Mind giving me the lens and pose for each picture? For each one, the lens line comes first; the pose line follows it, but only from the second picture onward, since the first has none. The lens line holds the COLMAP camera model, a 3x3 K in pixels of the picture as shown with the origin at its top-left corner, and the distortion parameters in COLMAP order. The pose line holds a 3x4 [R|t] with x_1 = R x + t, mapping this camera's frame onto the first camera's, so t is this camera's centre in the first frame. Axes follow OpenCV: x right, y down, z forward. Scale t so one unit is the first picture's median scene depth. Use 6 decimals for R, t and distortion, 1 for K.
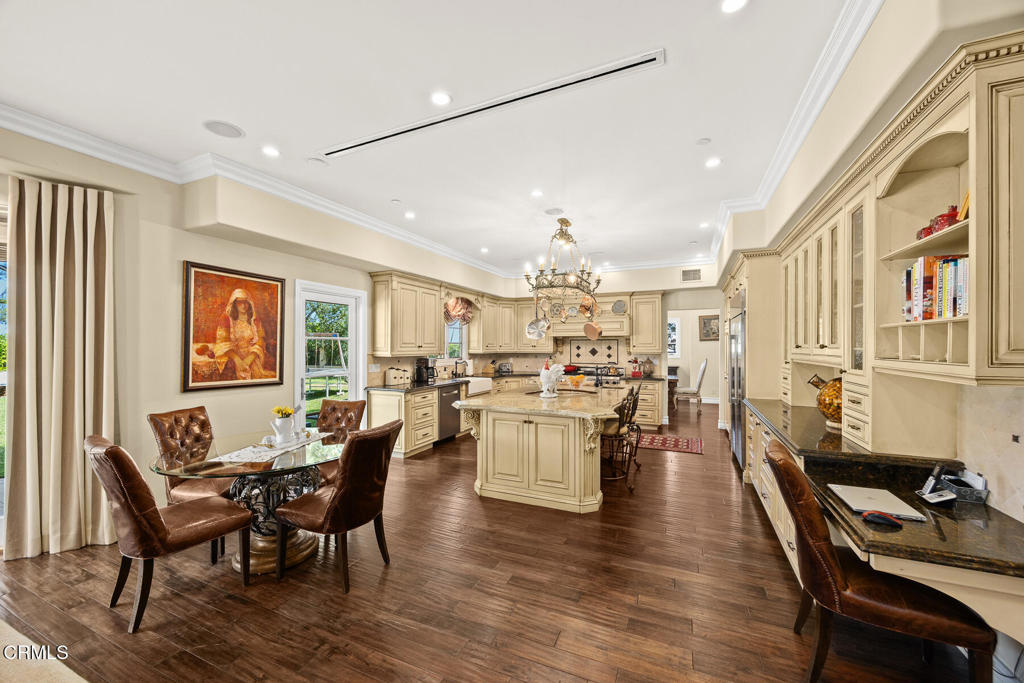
lens RADIAL K [[397.1, 0, 510.8], [0, 397.1, 346.6], [0, 0, 1]] dist [-0.009014, 0.000234]
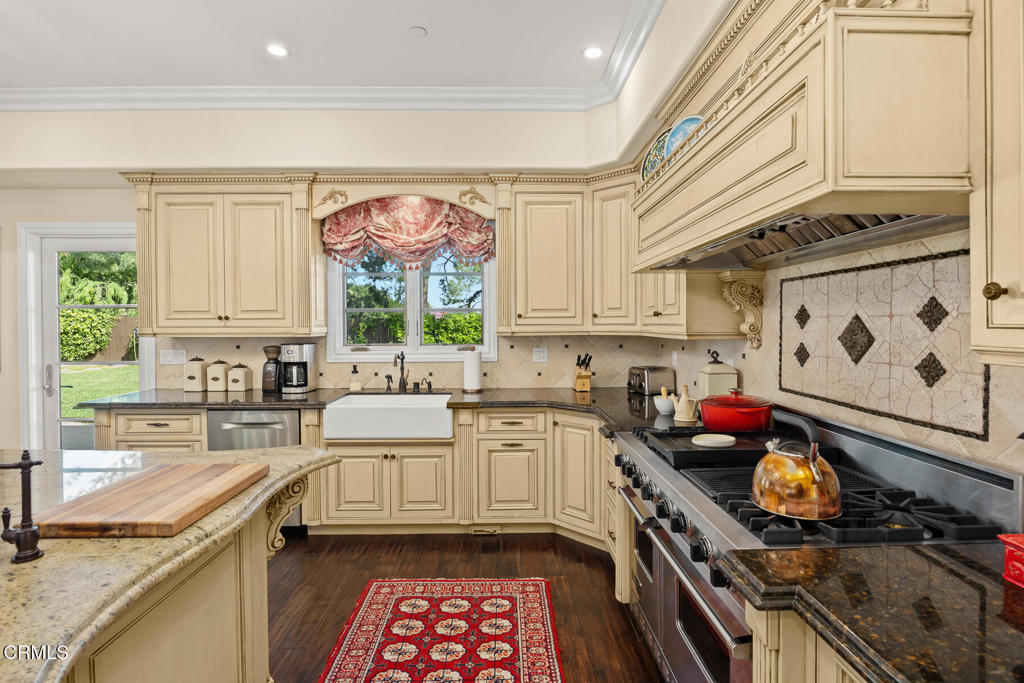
lens RADIAL K [[509.4, 0, 507.5], [0, 509.4, 333.5], [0, 0, 1]] dist [0.006368, 0.000524]
pose [[0.410801, 0.016787, -0.911571, 0.353302], [0.003638, 0.999792, 0.020051, 0.005957], [0.911718, -0.011553, 0.410654, 0.782733]]
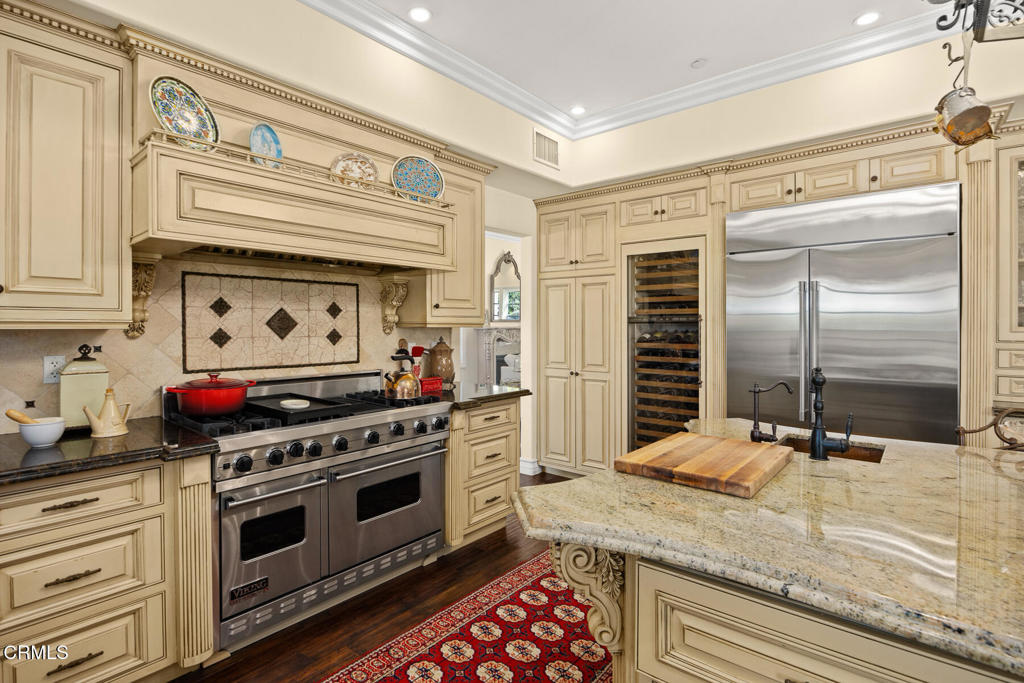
lens RADIAL K [[509.4, 0, 513.0], [0, 509.4, 332.1], [0, 0, 1]] dist [0.006368, 0.000524]
pose [[0.277182, -0.013112, 0.960728, -0.086339], [-0.004034, 0.999882, 0.014810, 0.013365], [-0.960809, -0.007981, 0.277097, 0.760733]]
